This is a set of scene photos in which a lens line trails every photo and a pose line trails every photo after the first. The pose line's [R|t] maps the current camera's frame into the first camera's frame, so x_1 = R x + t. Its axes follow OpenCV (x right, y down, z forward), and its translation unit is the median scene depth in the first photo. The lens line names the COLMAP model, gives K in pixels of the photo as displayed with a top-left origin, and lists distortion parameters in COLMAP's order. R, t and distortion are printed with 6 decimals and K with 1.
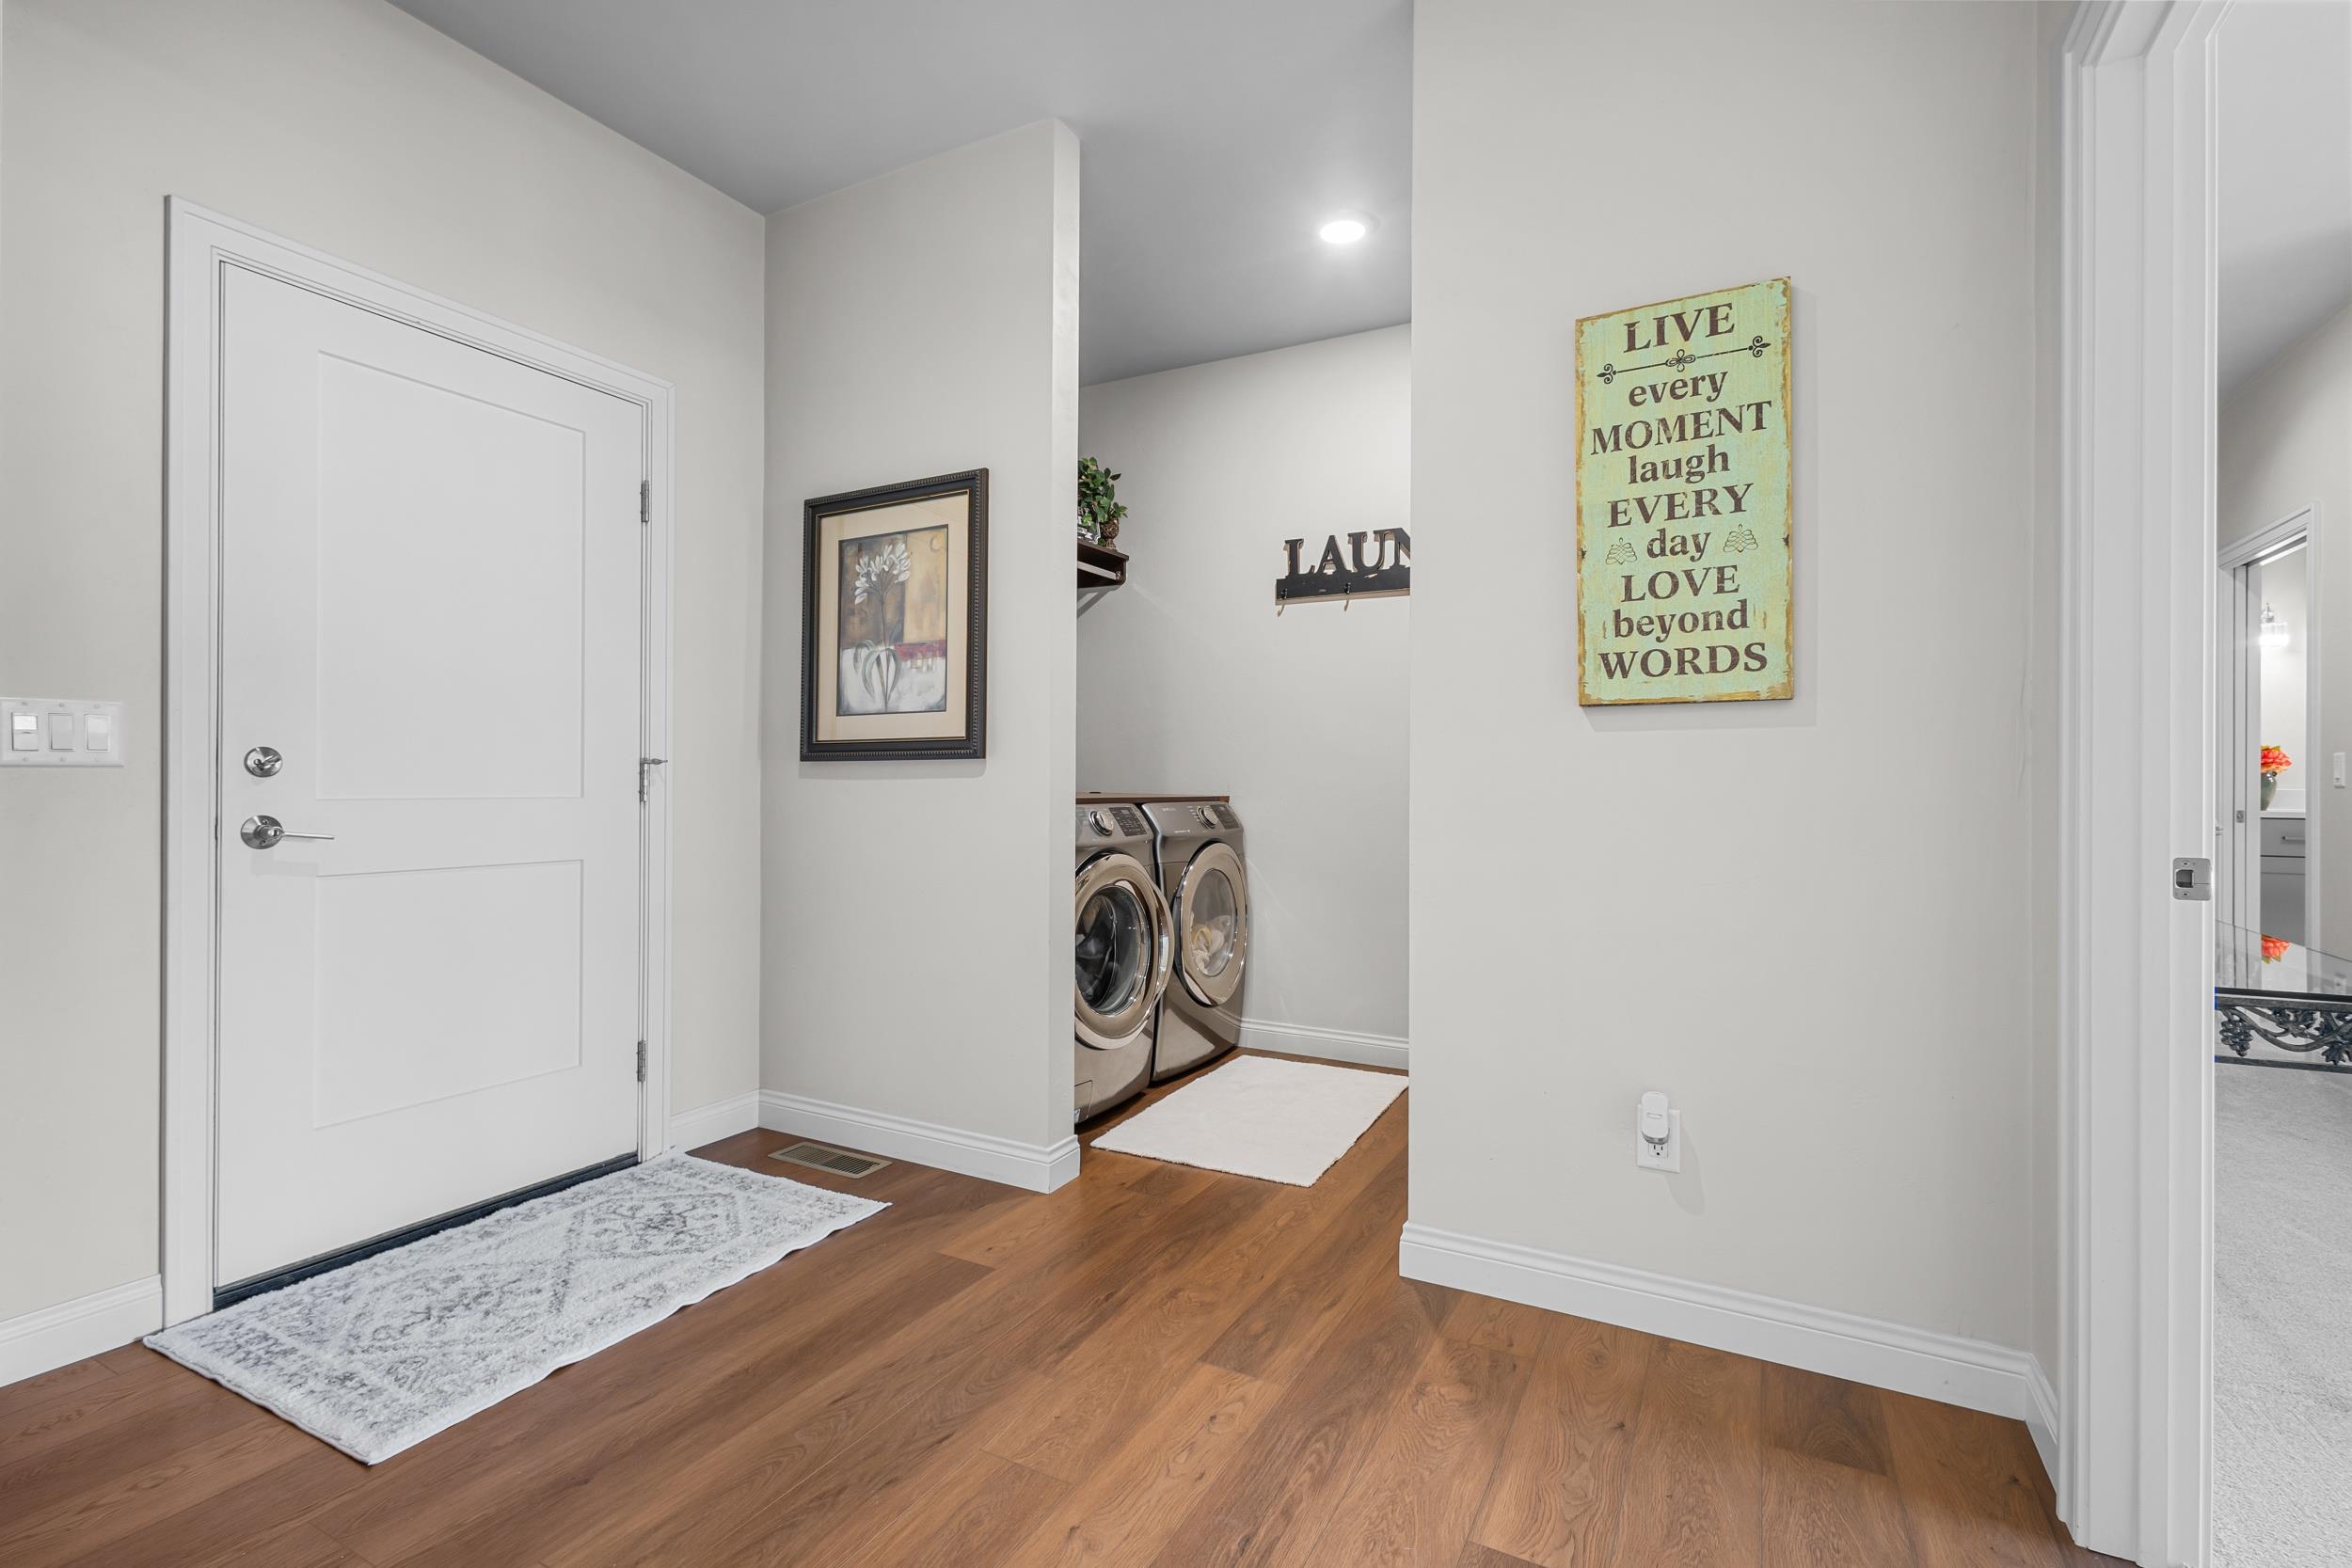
lens RADIAL K [[1055.7, 0, 1176.0], [0, 1055.7, 784.0], [0, 0, 1]] dist [0.000004, -0.000378]
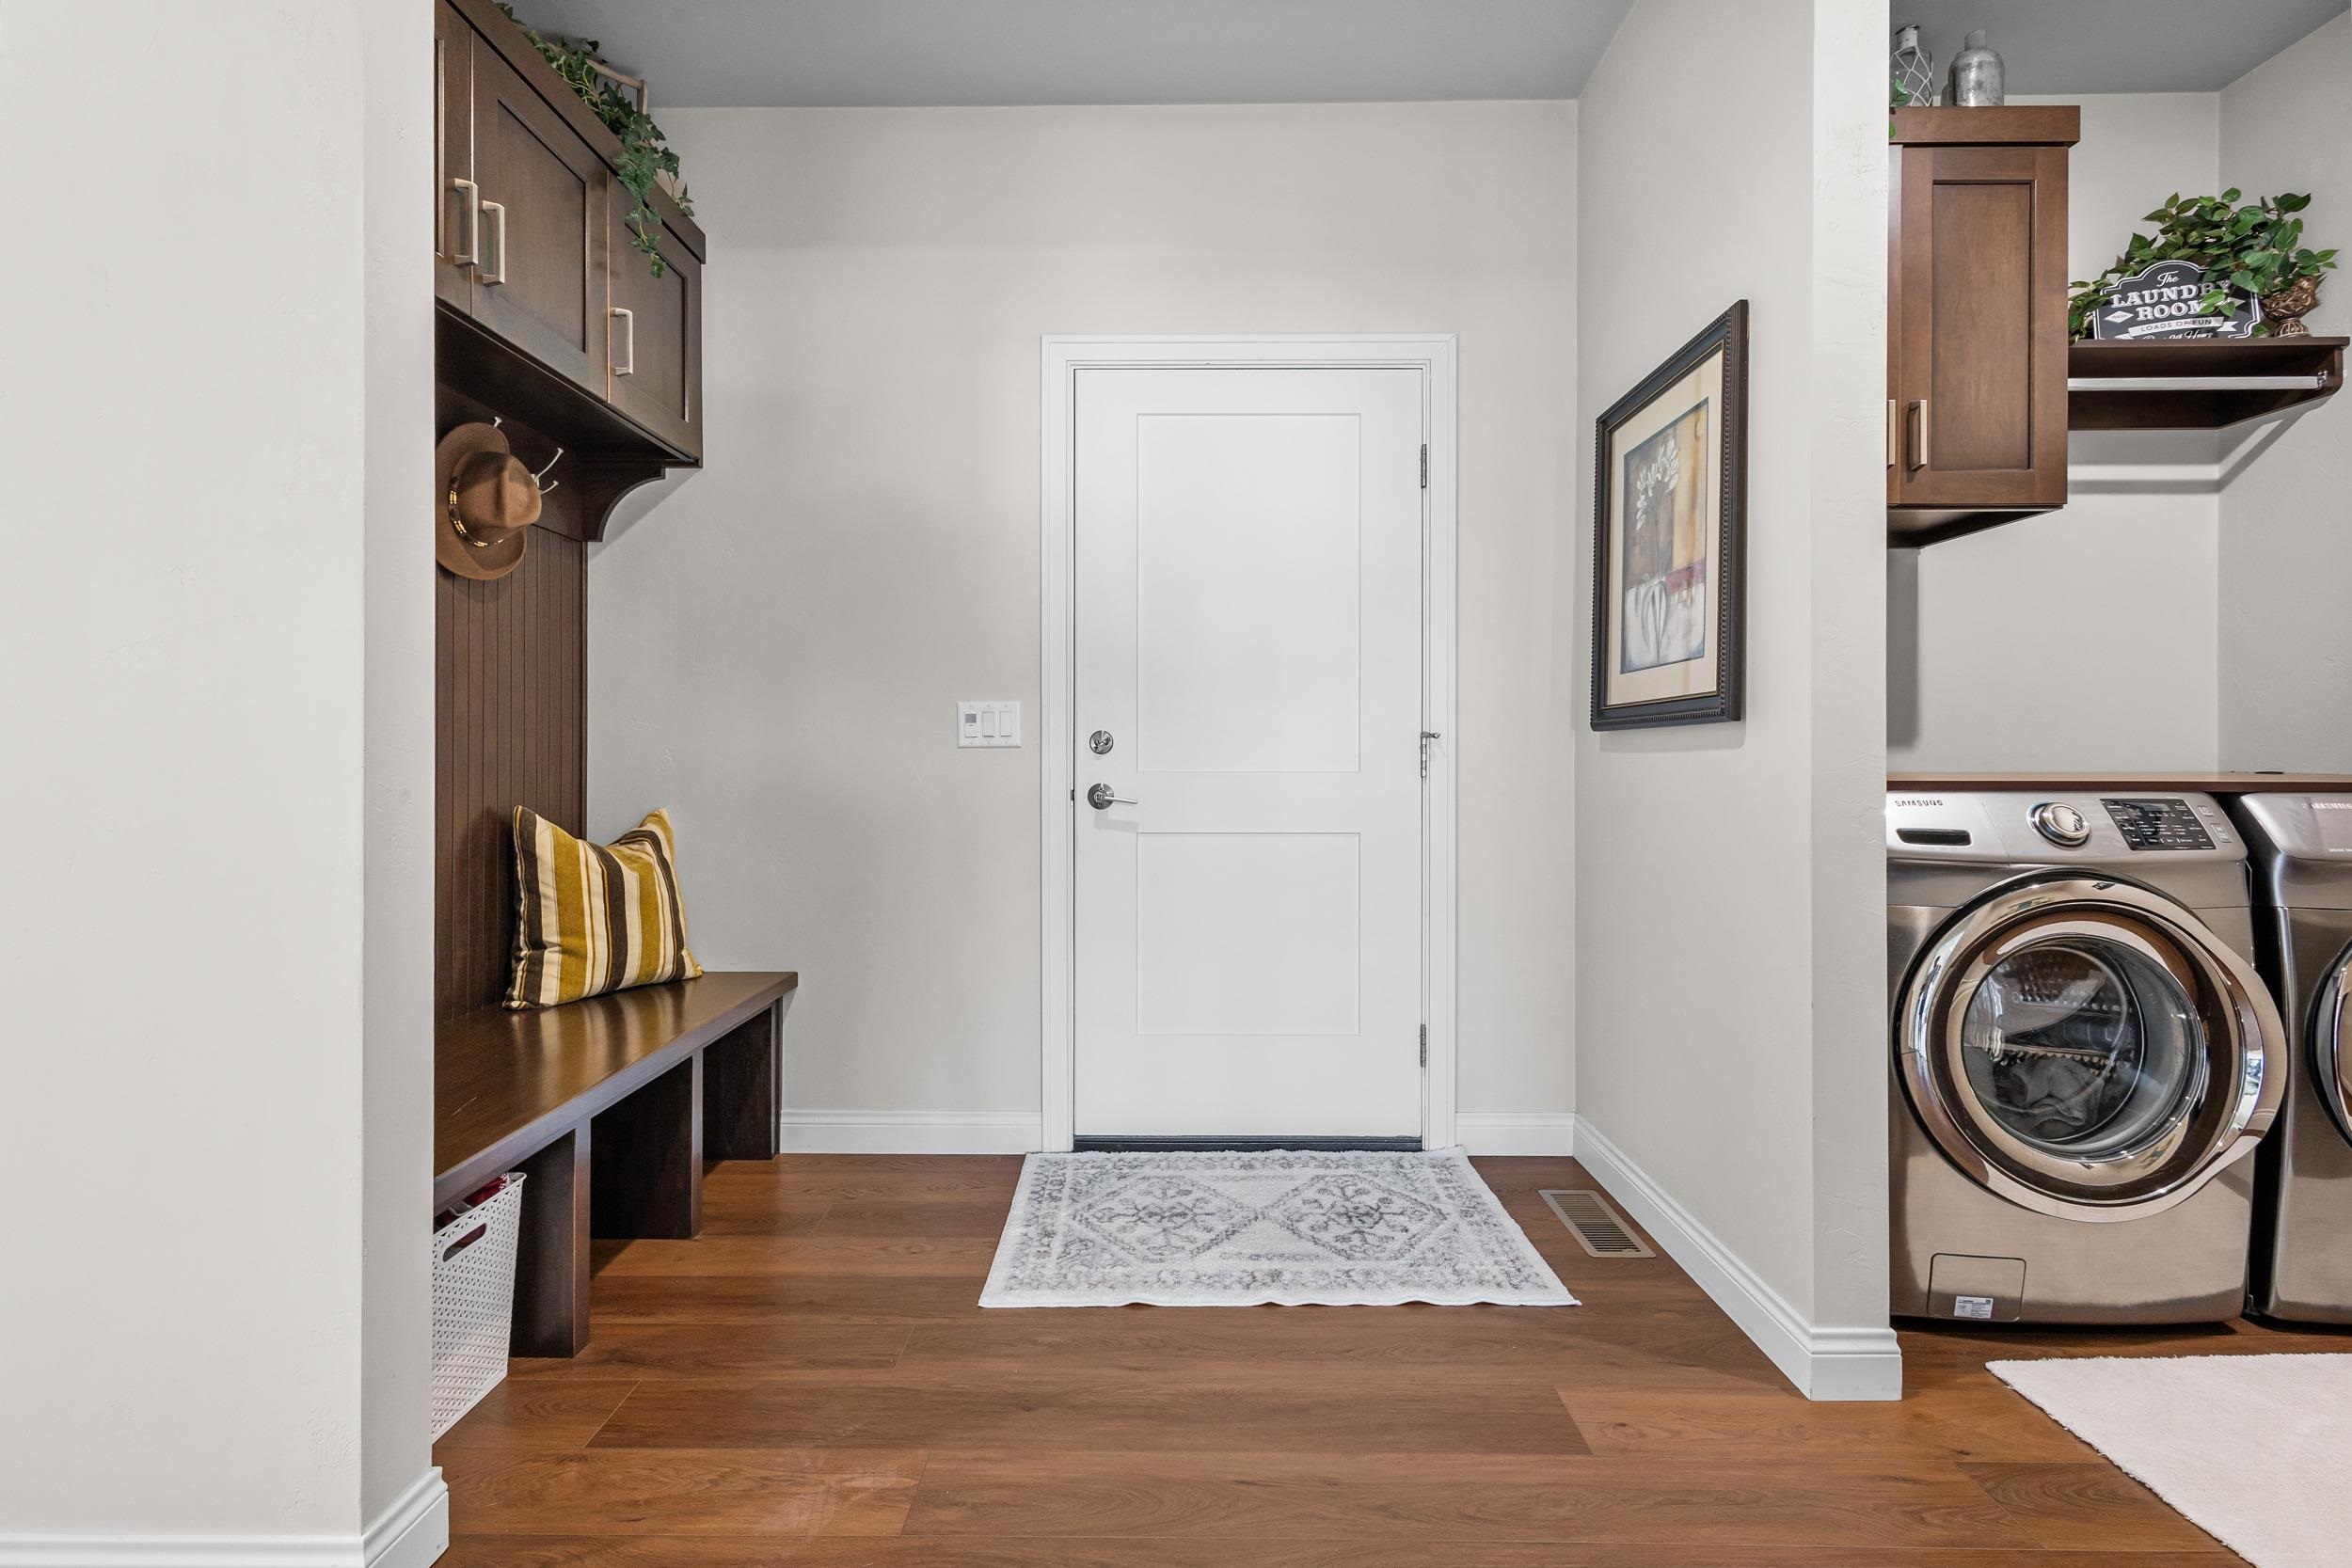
lens RADIAL K [[1082.4, 0, 1174.2], [0, 1082.4, 758.3], [0, 0, 1]] dist [0.003310, 0.000087]
pose [[0.470511, -0.002874, -0.882389, 0.275864], [0.001098, 0.999996, -0.002672, 0.001675], [0.882393, 0.000288, 0.470512, 0.349467]]
